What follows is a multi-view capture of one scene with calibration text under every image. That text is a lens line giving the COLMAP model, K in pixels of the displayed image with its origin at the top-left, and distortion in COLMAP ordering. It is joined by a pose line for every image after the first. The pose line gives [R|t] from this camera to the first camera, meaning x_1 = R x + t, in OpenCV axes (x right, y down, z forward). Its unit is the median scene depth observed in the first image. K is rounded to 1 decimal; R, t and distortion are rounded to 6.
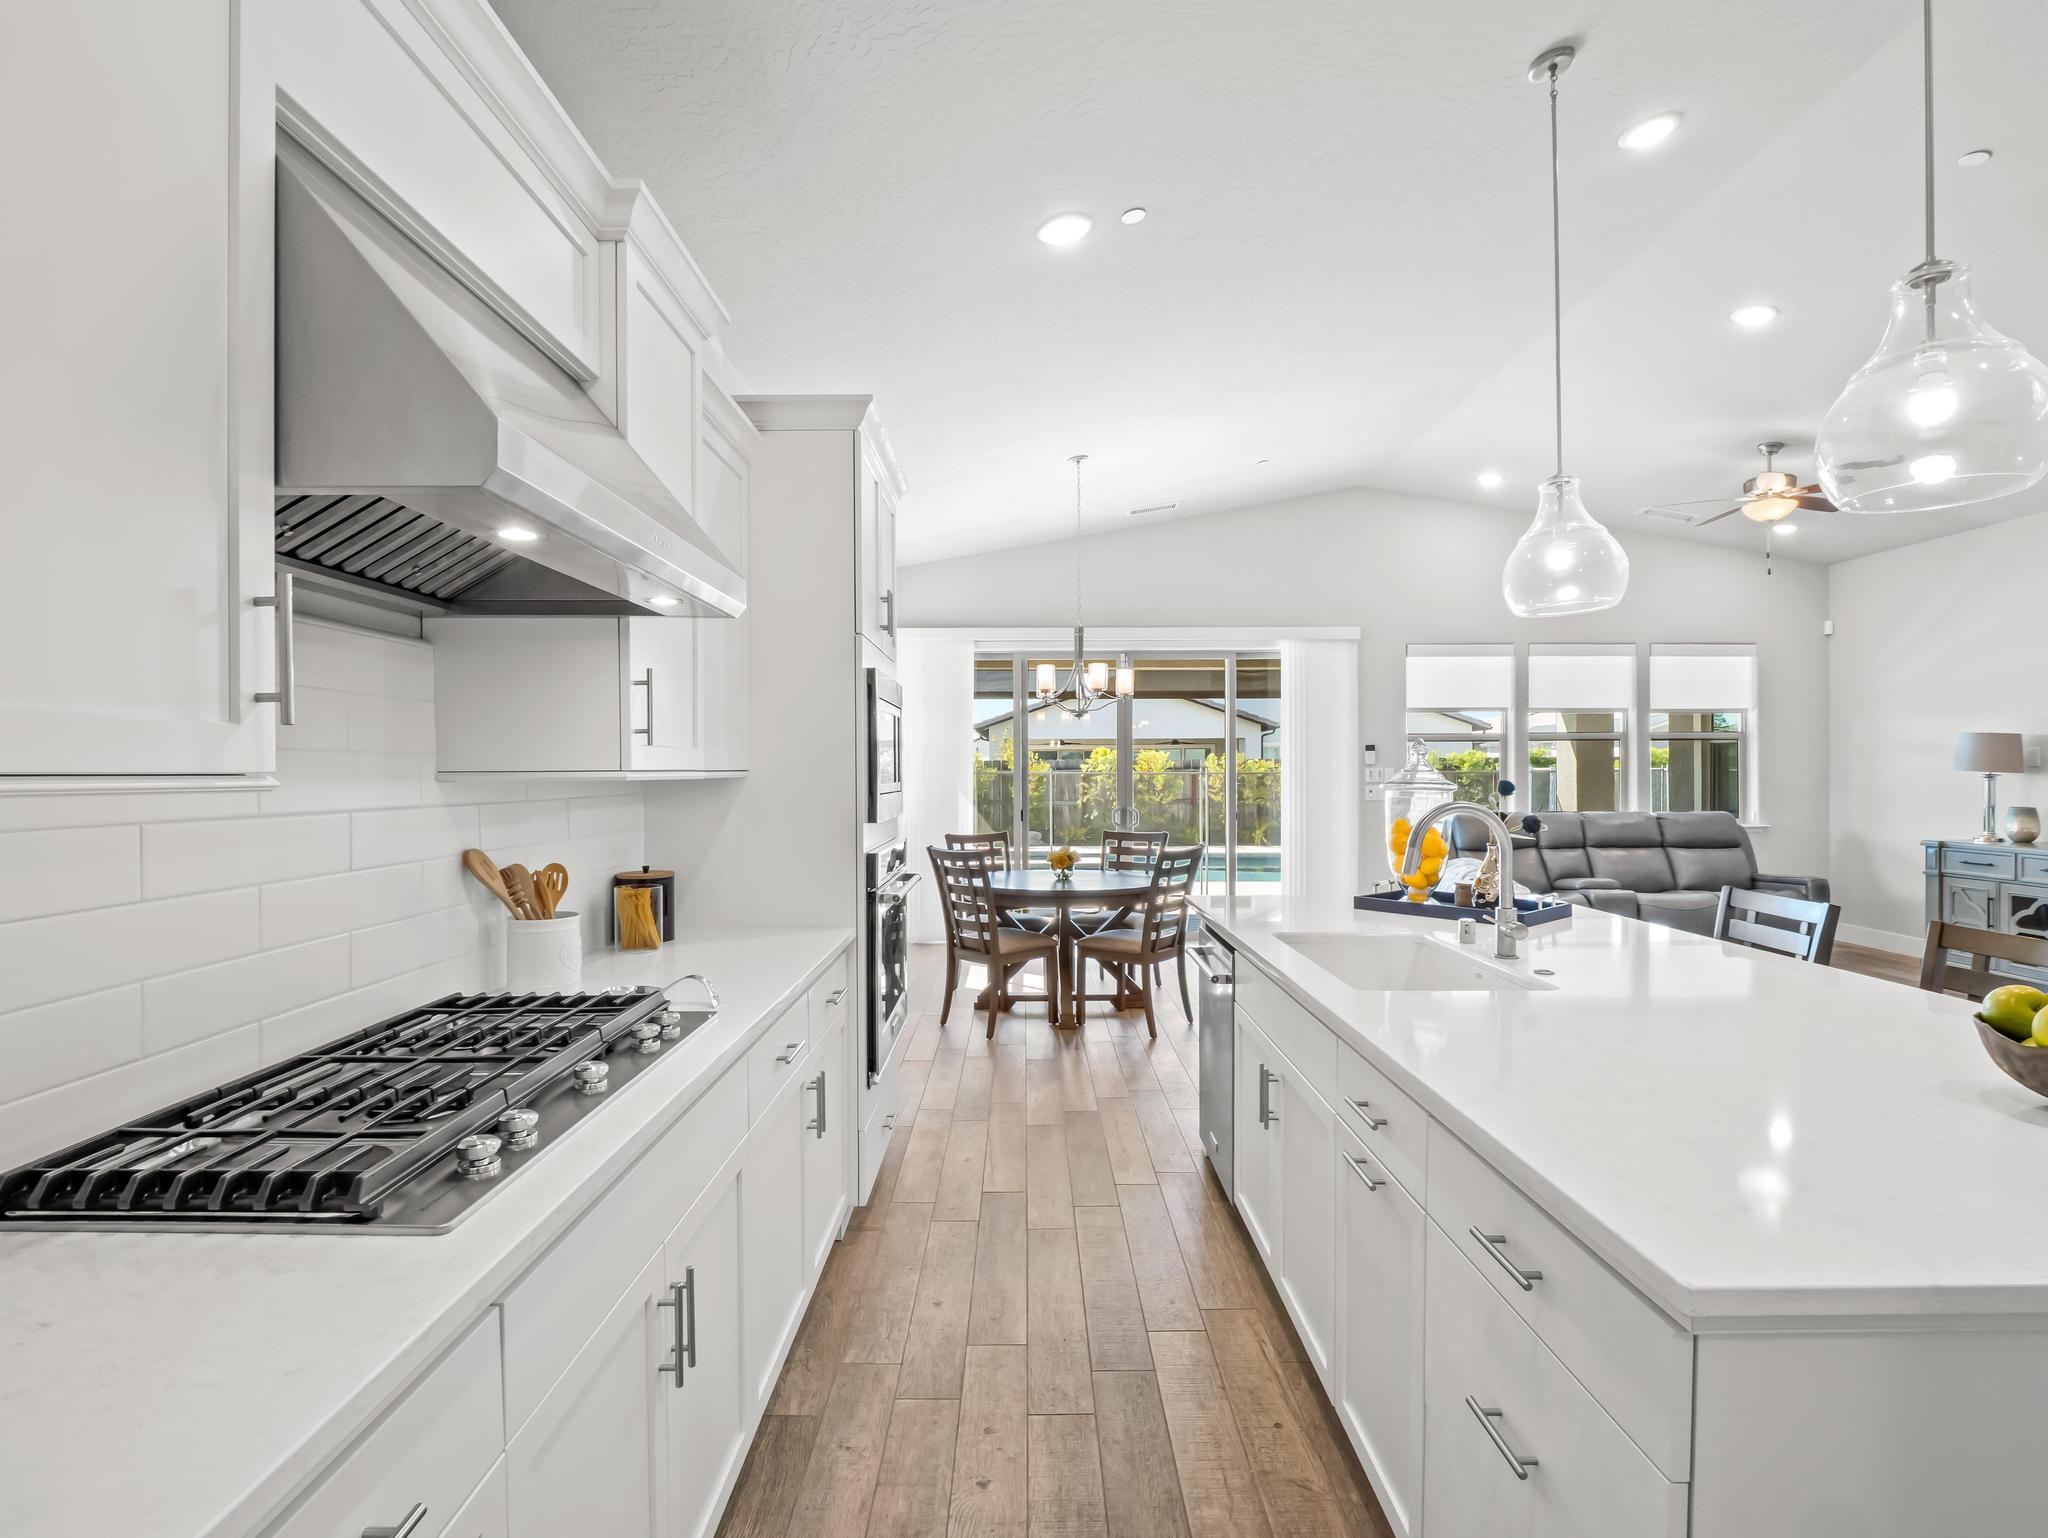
lens RADIAL K [[993.4, 0, 1033.2], [0, 993.4, 759.8], [0, 0, 1]] dist [-0.013210, -0.001606]
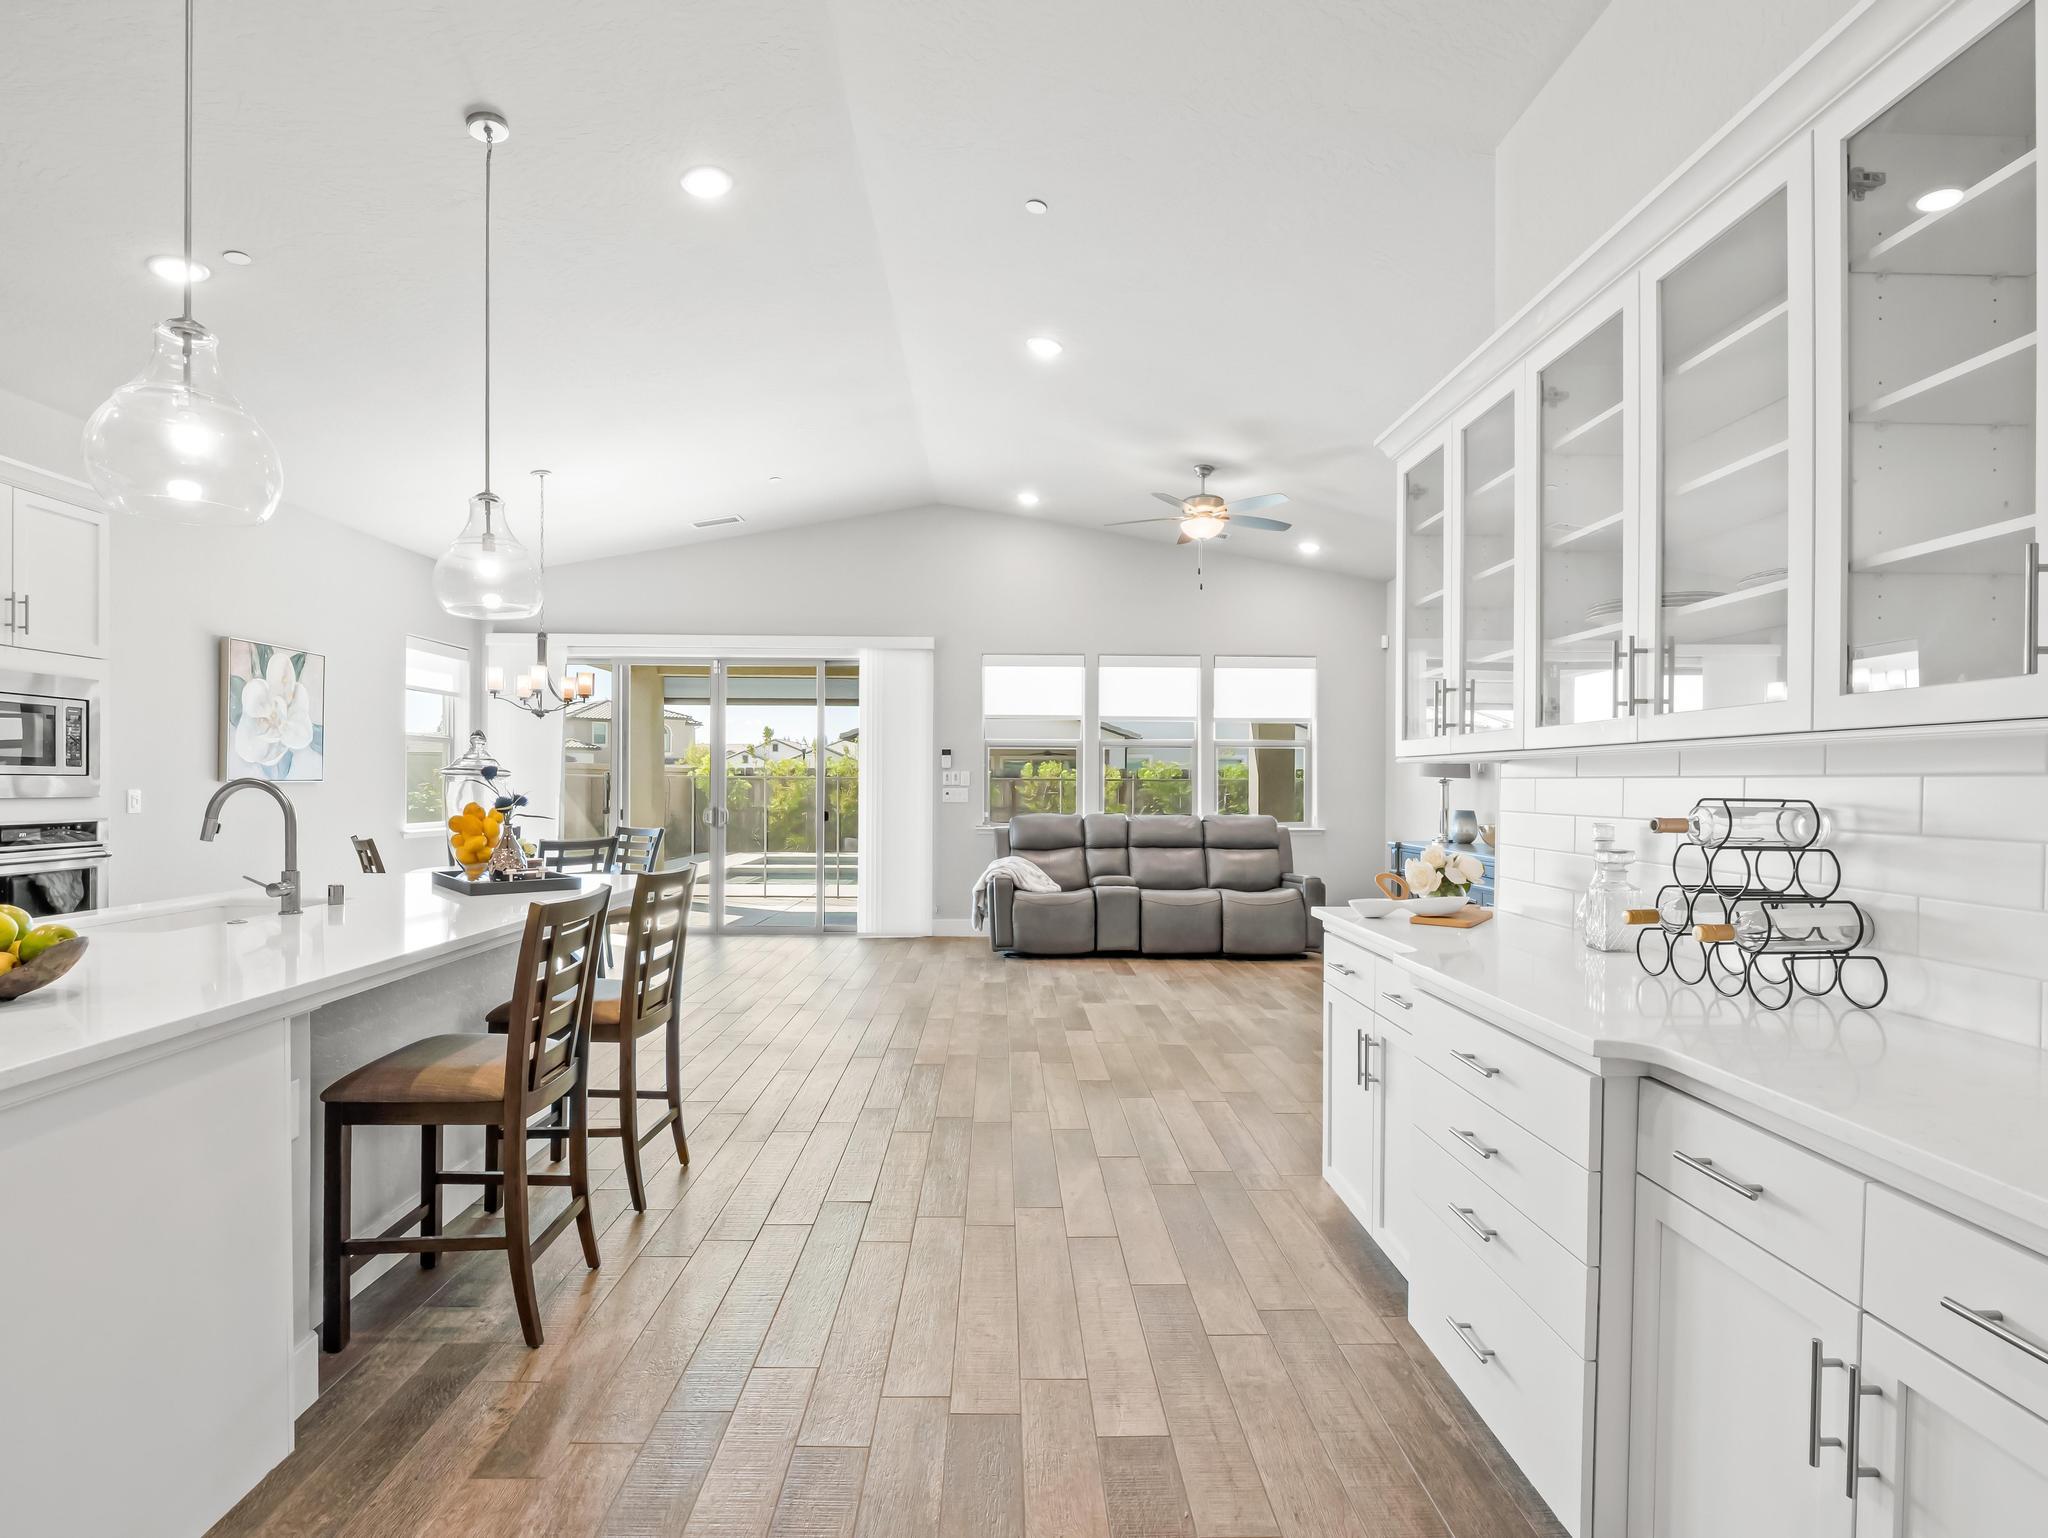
lens RADIAL K [[993.4, 0, 1021.4], [0, 993.4, 786.6], [0, 0, 1]] dist [-0.013210, -0.001606]
pose [[0.999665, 0.009204, 0.024184, 0.416124], [-0.009454, 0.999903, 0.010213, 0.013365], [-0.024087, -0.010439, 0.999655, -0.058971]]
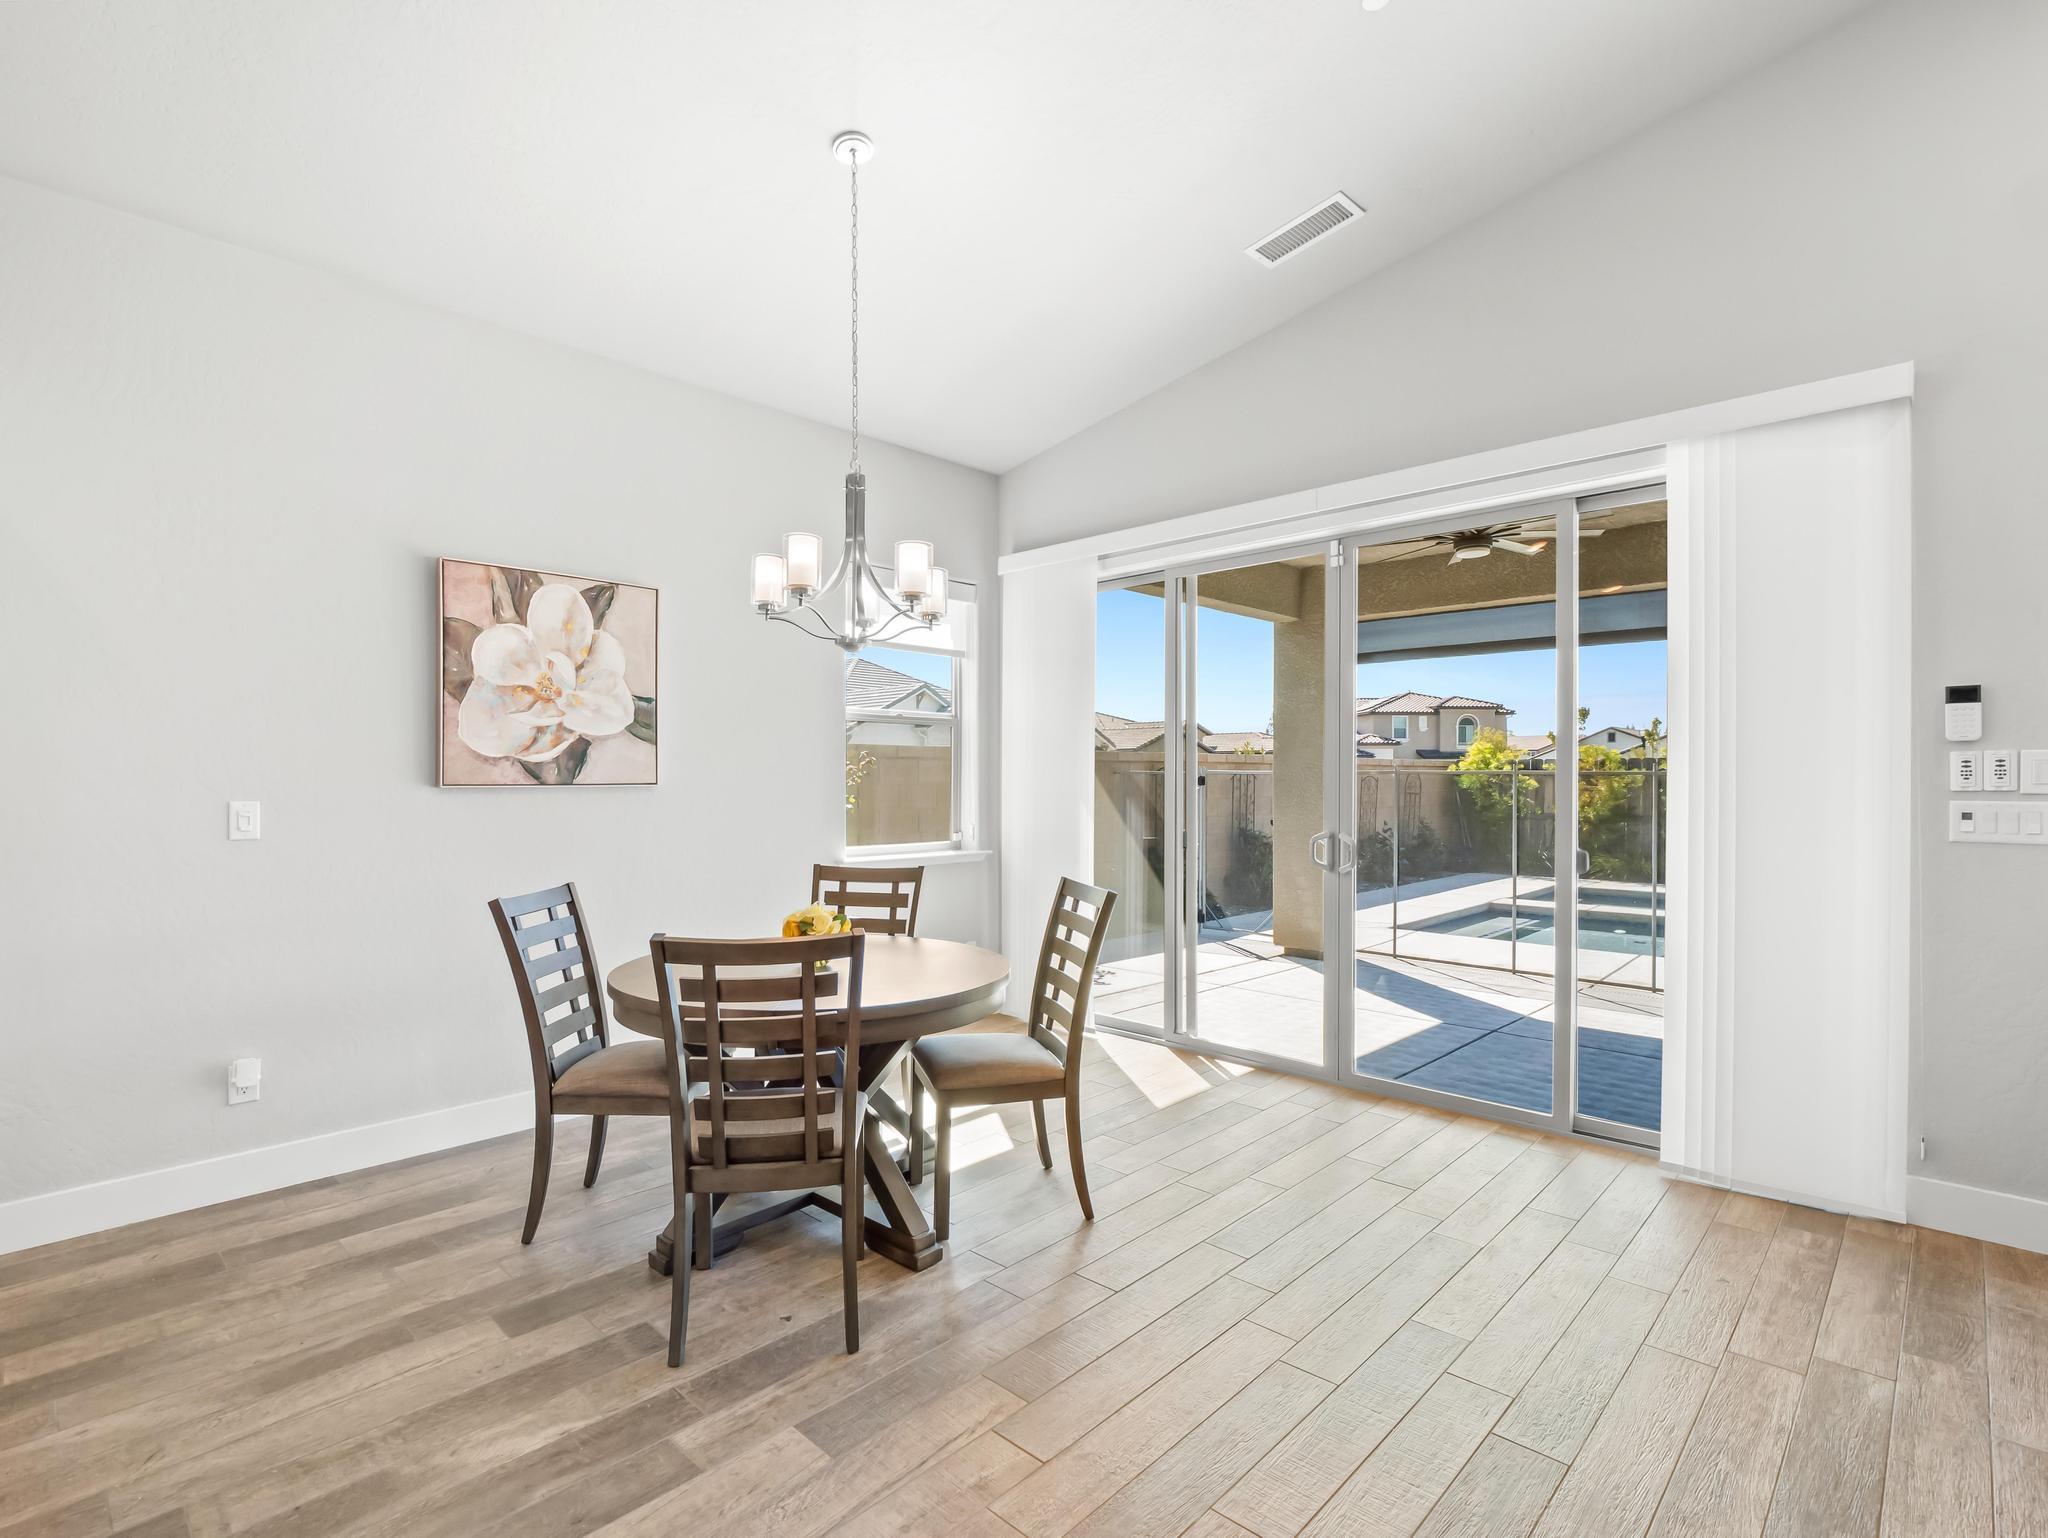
lens RADIAL K [[993.4, 0, 1020.6], [0, 993.4, 780.9], [0, 0, 1]] dist [-0.013210, -0.001606]
pose [[0.720072, 0.005815, -0.693875, 0.359105], [0.002239, 0.999940, 0.010703, 0.015164], [0.693896, -0.009261, 0.720016, 0.540041]]
